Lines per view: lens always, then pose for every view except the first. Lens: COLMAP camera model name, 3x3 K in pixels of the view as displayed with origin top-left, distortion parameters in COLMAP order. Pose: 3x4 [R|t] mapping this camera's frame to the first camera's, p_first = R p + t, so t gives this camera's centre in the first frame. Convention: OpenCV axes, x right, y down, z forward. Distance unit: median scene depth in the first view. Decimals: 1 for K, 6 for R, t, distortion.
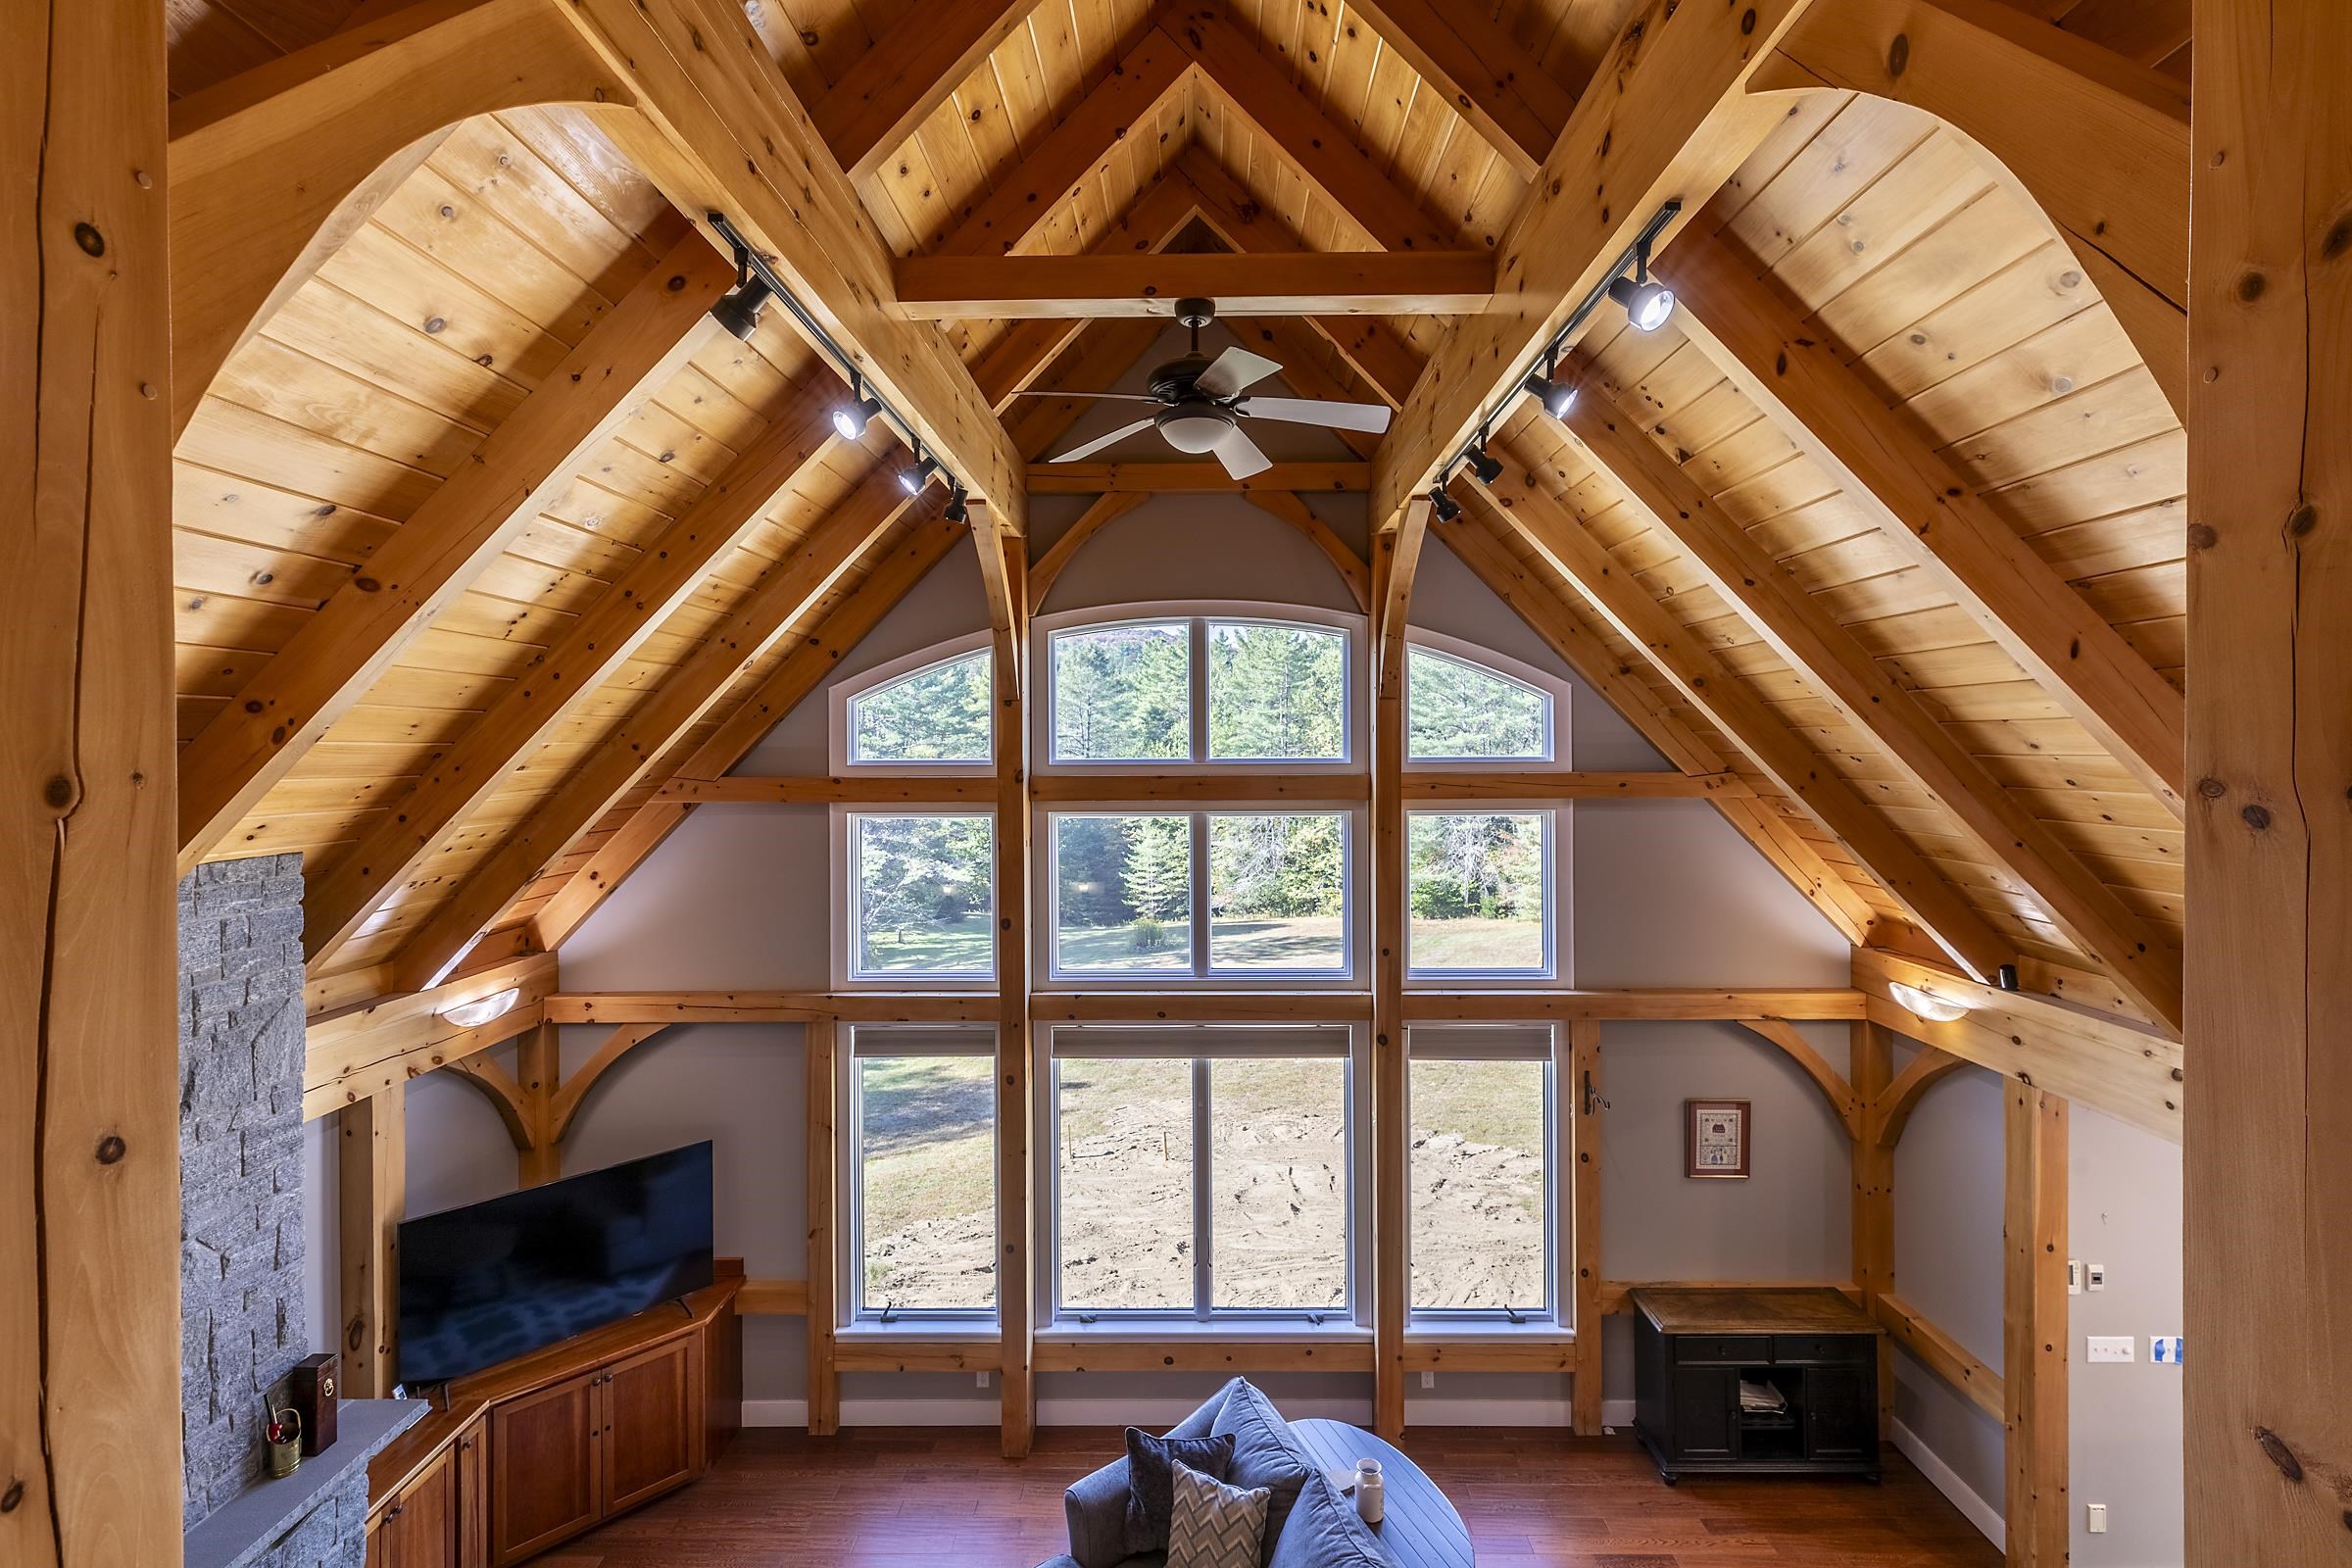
lens RADIAL K [[1092.0, 0, 1182.5], [0, 1092.0, 754.4], [0, 0, 1]] dist [0.005160, 0.000073]
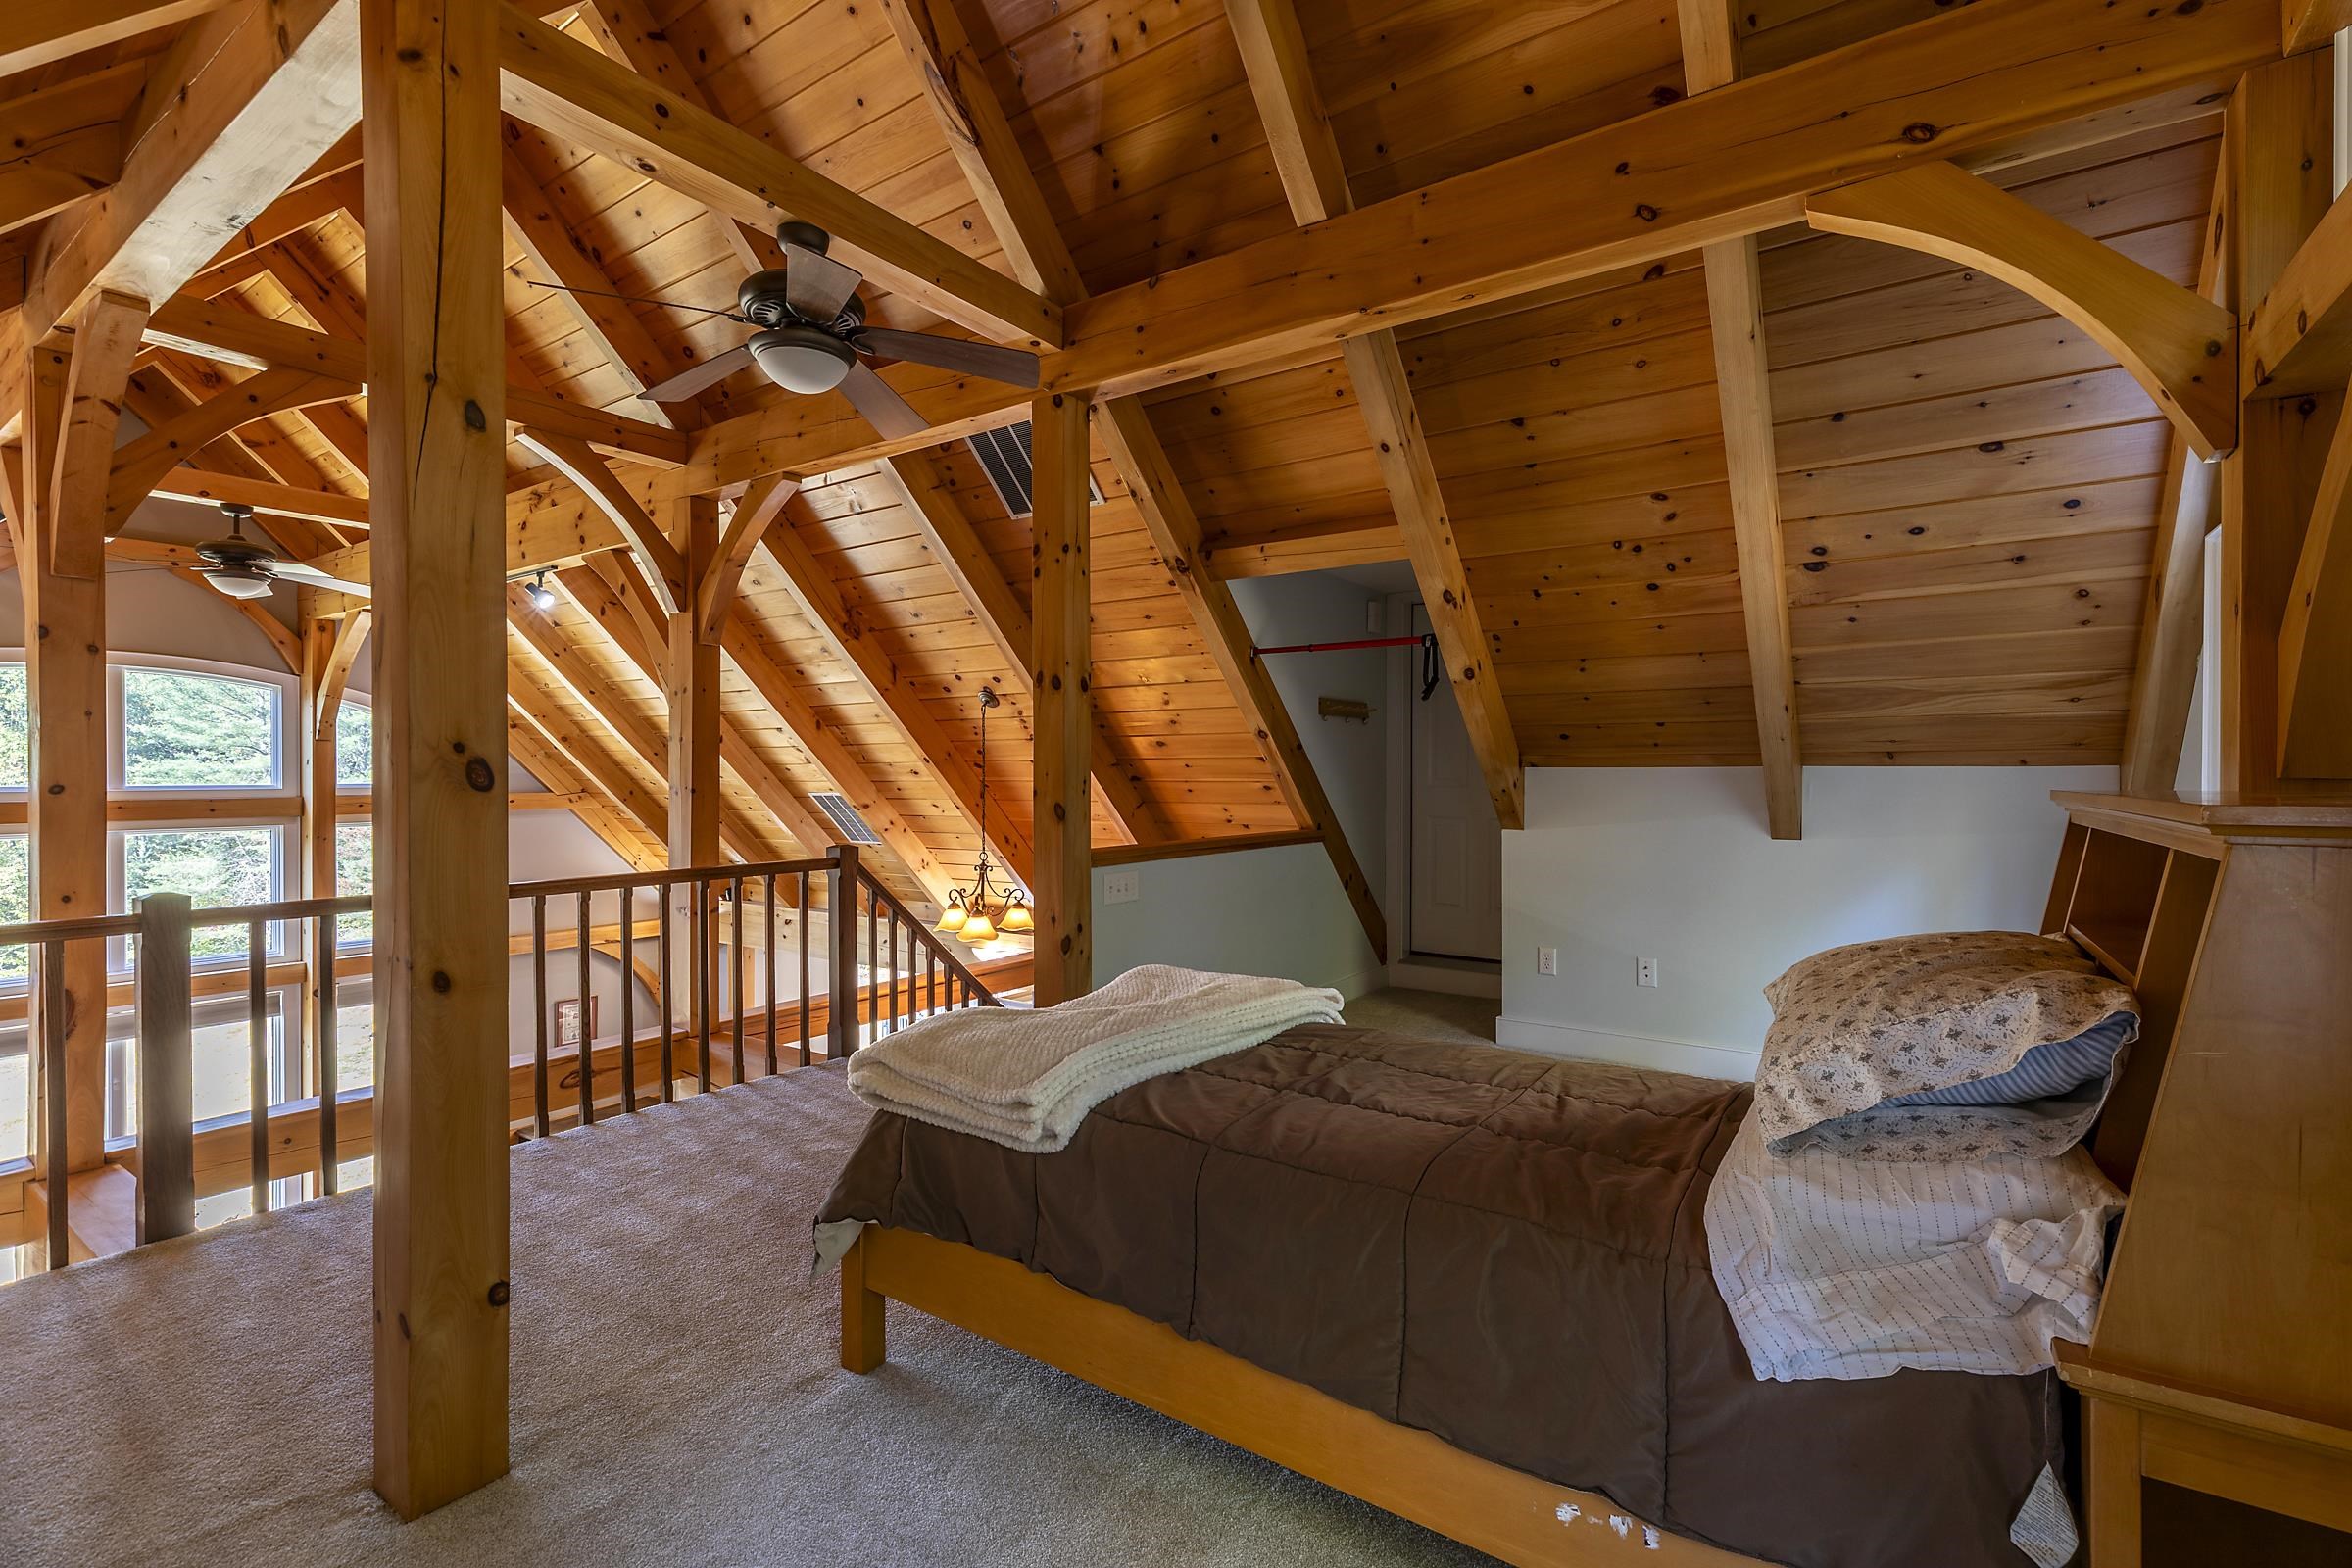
lens RADIAL K [[1065.1, 0, 1204.4], [0, 1065.1, 780.7], [0, 0, 1]] dist [0.002348, 0.000404]
pose [[0.554678, -0.001309, 0.832064, -0.296550], [0.001345, 0.999999, 0.000677, -0.000501], [-0.832064, 0.000743, 0.554679, -0.624210]]
